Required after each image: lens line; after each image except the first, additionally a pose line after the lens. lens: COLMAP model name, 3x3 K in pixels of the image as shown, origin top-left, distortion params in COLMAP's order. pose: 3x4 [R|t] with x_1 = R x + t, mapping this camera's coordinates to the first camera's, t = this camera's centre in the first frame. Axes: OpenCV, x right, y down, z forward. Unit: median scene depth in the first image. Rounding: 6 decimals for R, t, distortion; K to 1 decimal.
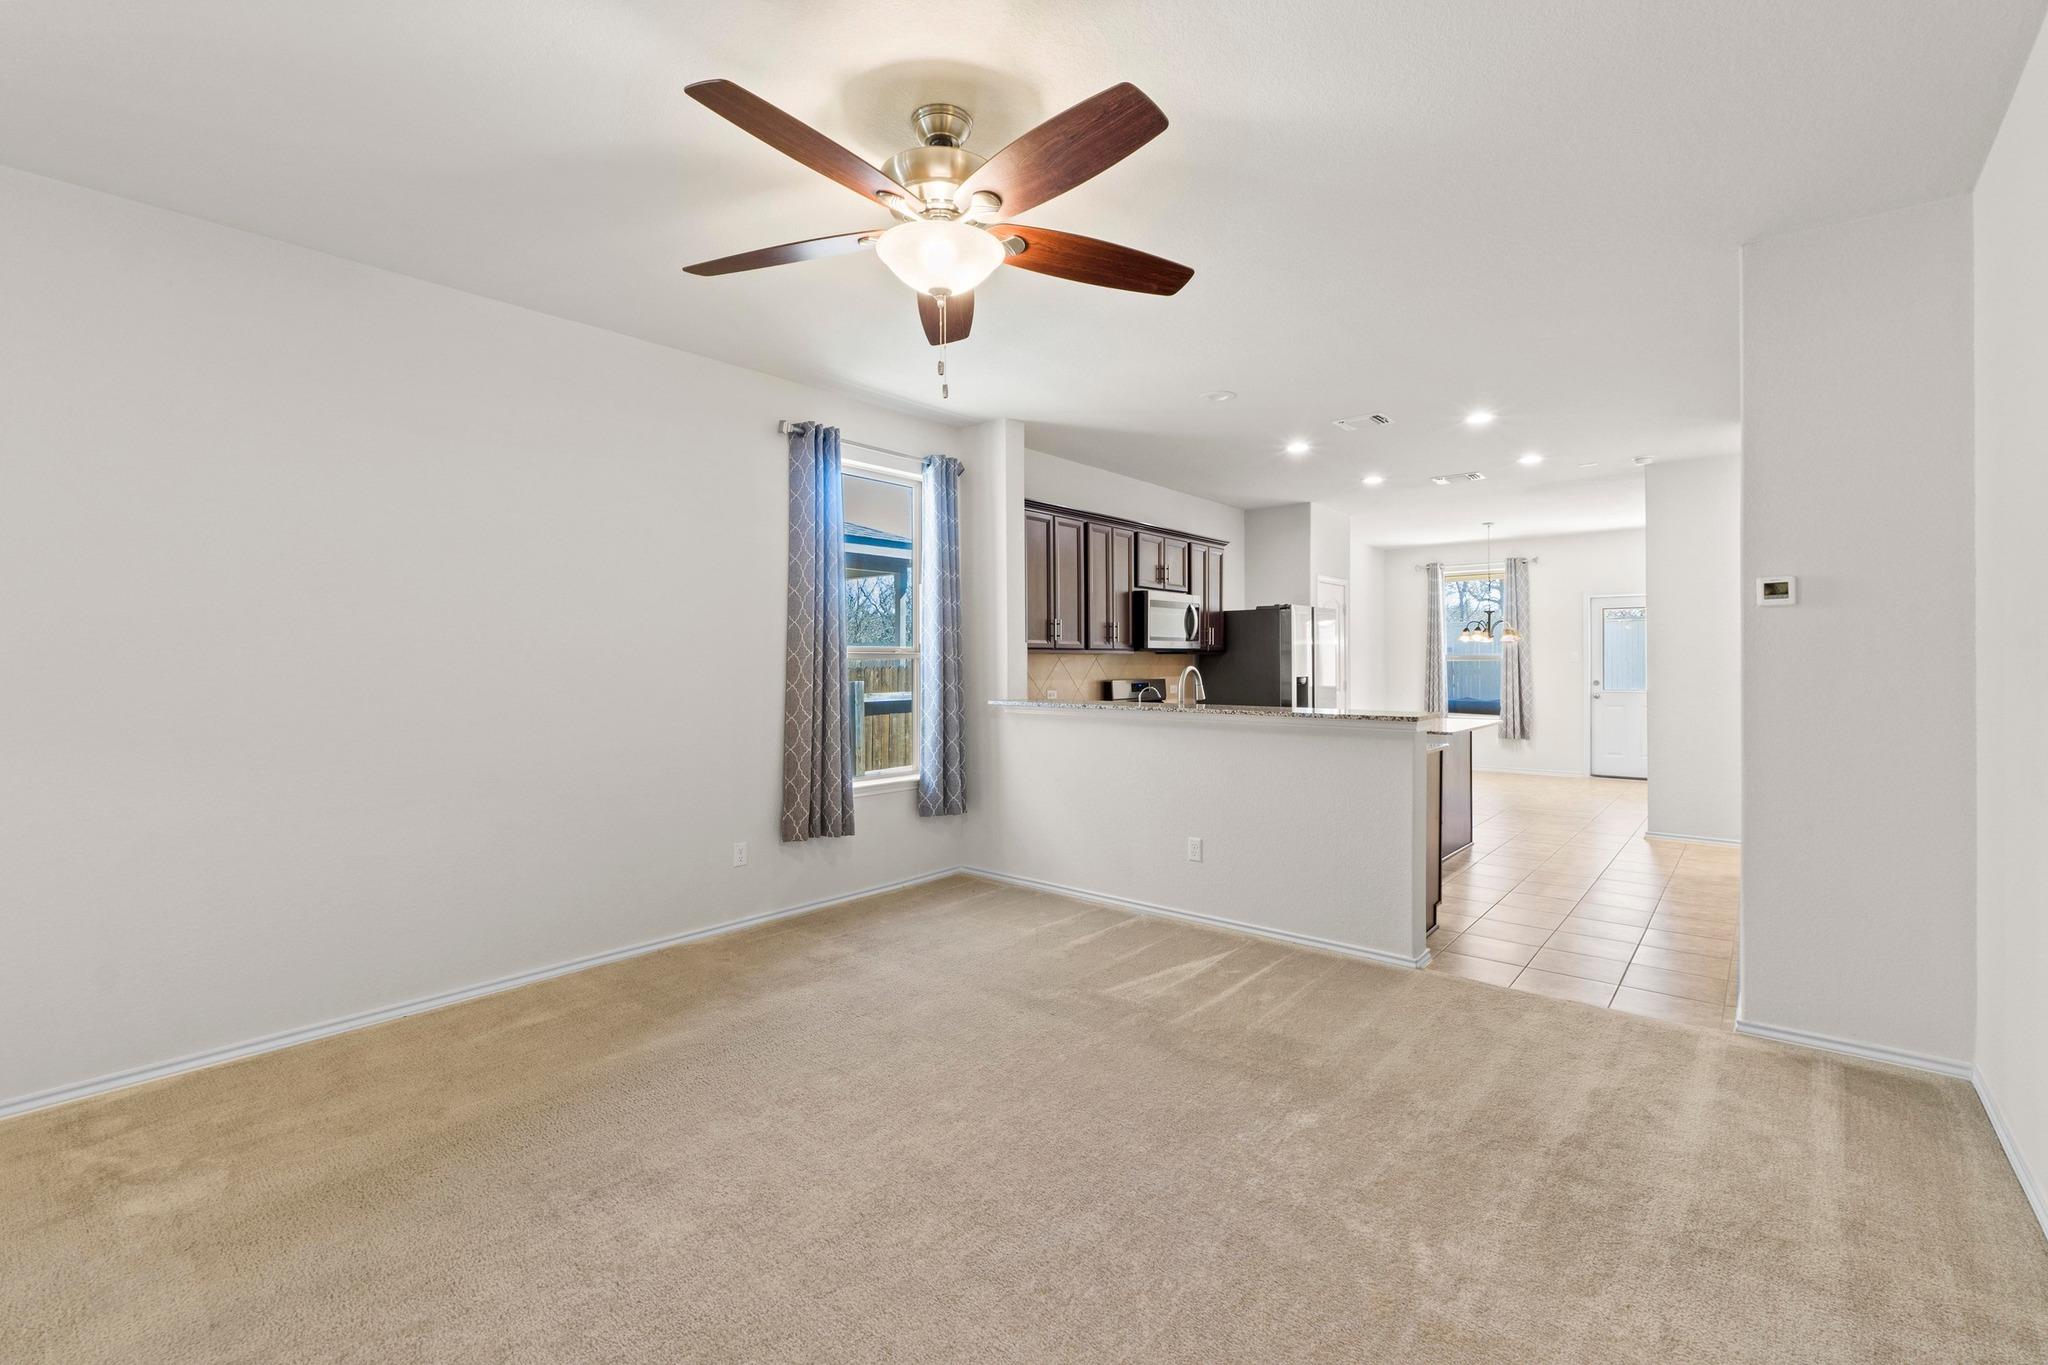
lens RADIAL K [[869.3, 0, 1029.9], [0, 869.3, 668.6], [0, 0, 1]] dist [-0.012643, 0.000186]
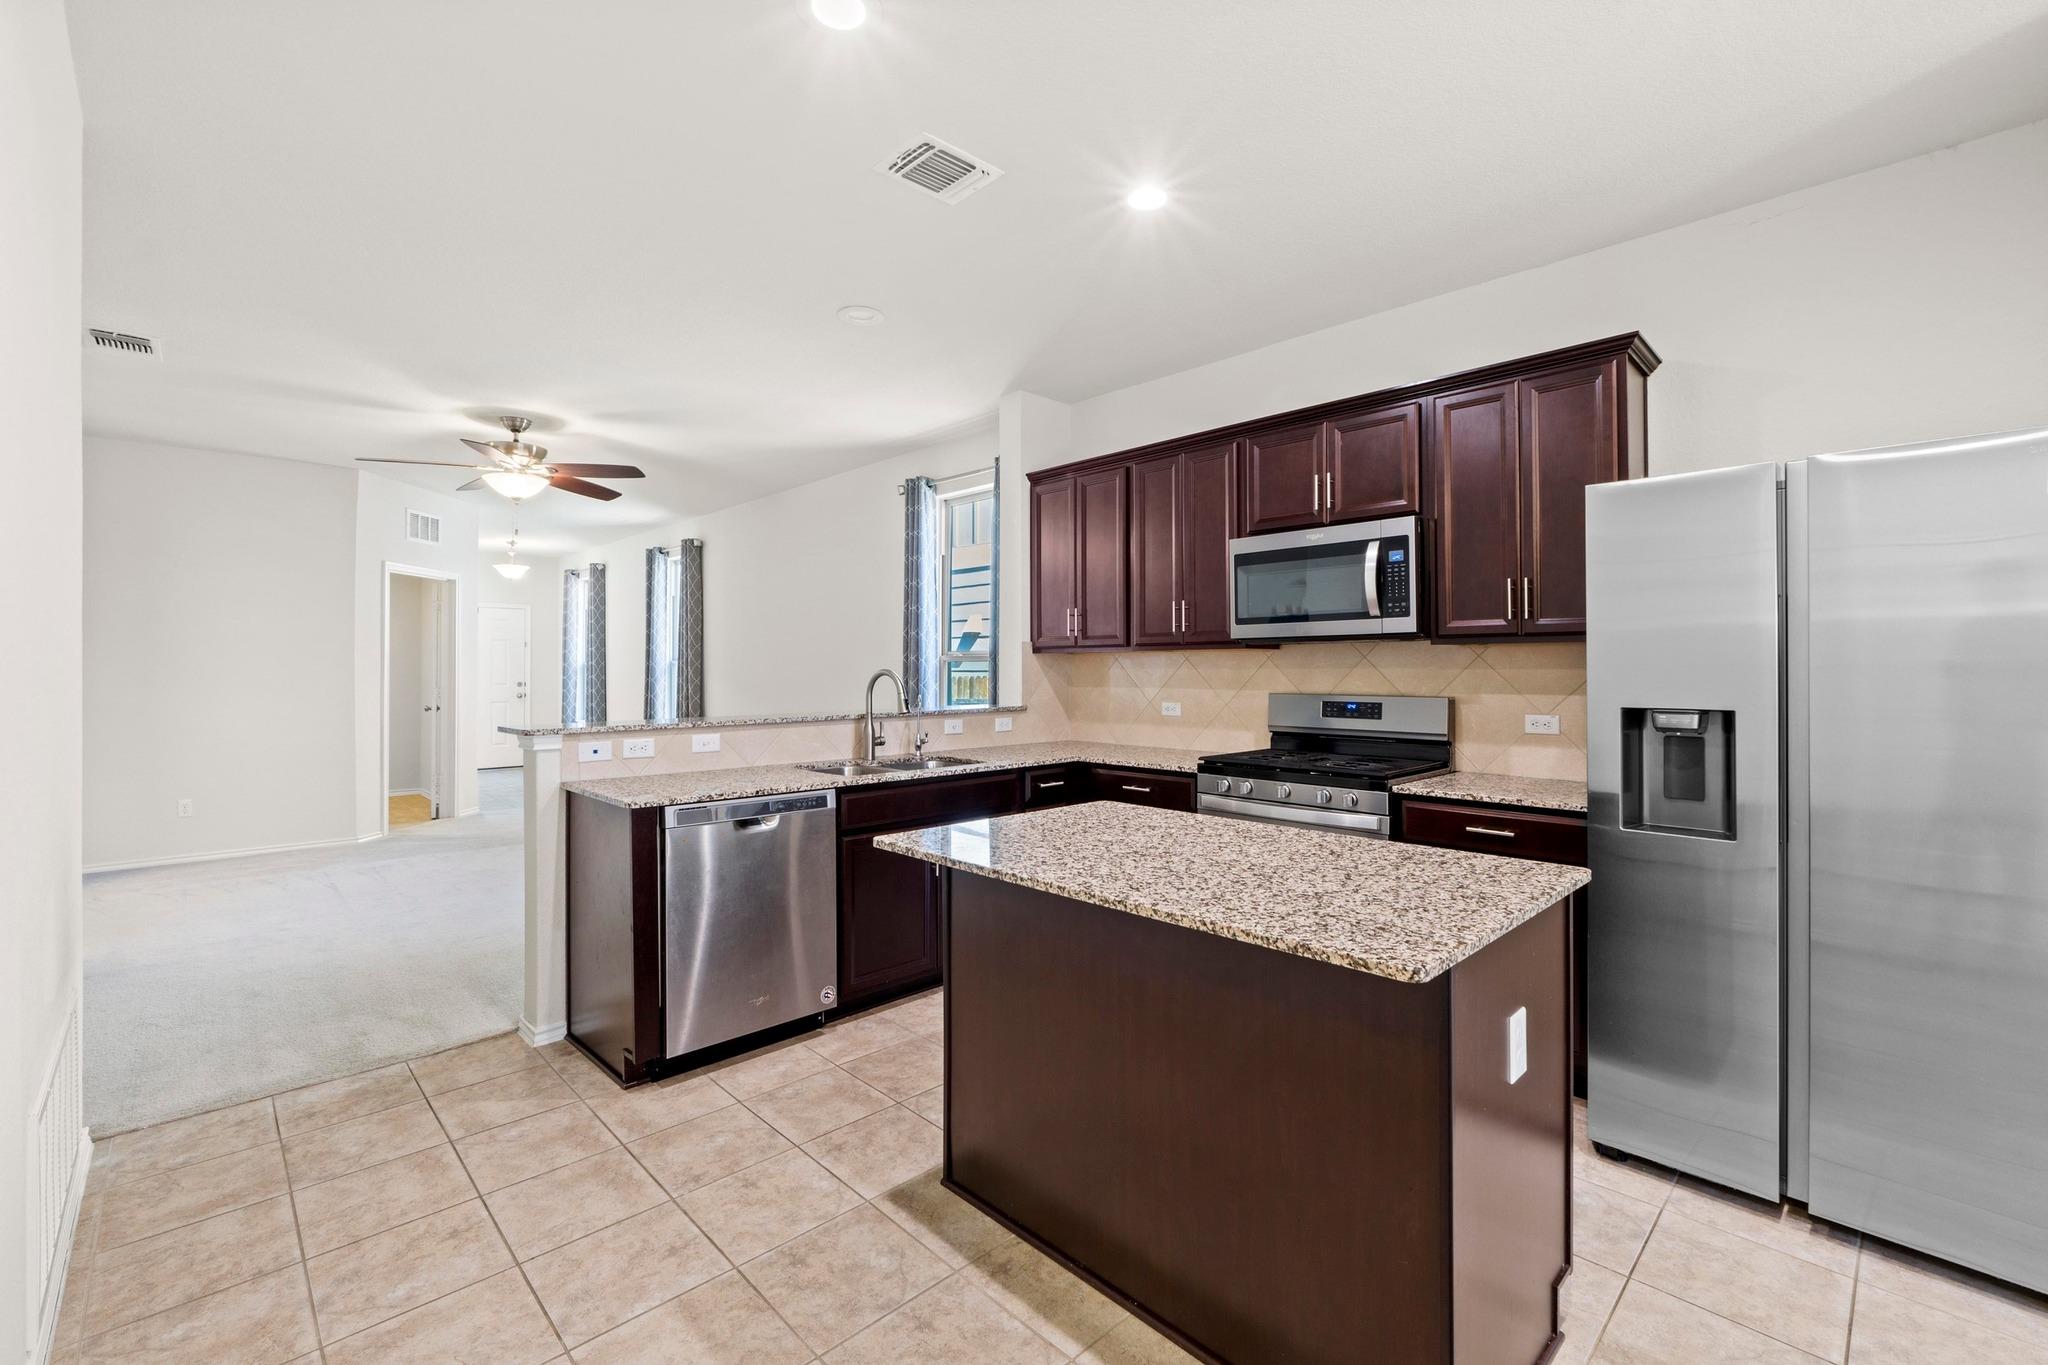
lens RADIAL K [[869.3, 0, 1029.9], [0, 869.3, 668.6], [0, 0, 1]] dist [-0.012643, 0.000186]
pose [[-0.087761, 0.004308, -0.996132, 0.607449], [-0.004494, 0.999979, 0.004721, -0.004741], [0.996131, 0.004891, -0.087740, 0.766398]]
